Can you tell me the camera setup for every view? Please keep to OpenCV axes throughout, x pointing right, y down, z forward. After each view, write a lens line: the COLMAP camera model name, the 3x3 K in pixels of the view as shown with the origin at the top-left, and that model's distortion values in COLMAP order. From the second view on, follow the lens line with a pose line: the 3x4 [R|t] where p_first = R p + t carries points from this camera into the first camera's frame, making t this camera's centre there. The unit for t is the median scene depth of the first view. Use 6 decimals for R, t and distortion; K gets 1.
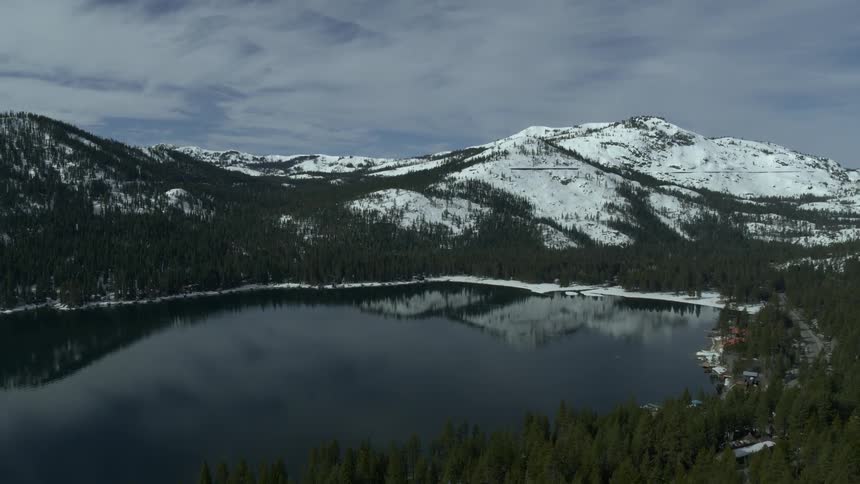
lens RADIAL K [[614.4, 0, 438.4], [0, 614.4, 243.6], [0, 0, 1]] dist [-0.110544, 0.067132]
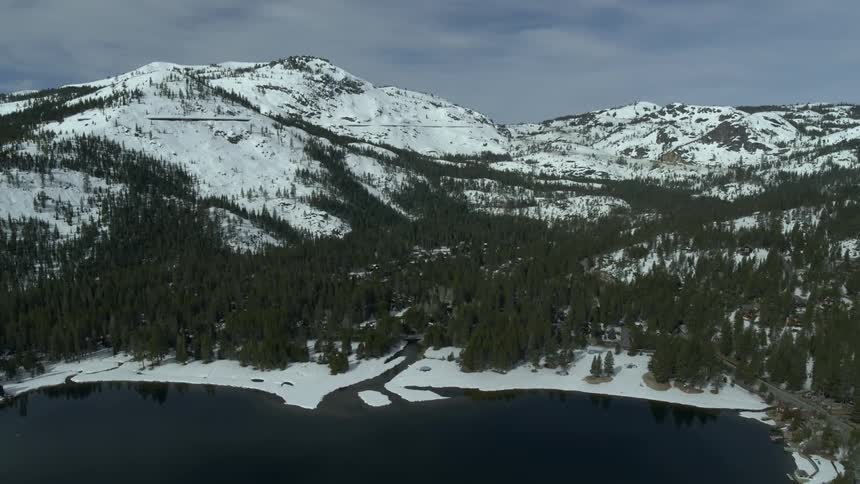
lens RADIAL K [[614.4, 0, 438.4], [0, 614.4, 243.6], [0, 0, 1]] dist [-0.110544, 0.067132]
pose [[0.821588, -0.080745, 0.564335, 0.001180], [0.033143, 0.995010, 0.094115, -0.039052], [-0.569118, -0.058620, 0.820164, 0.290299]]
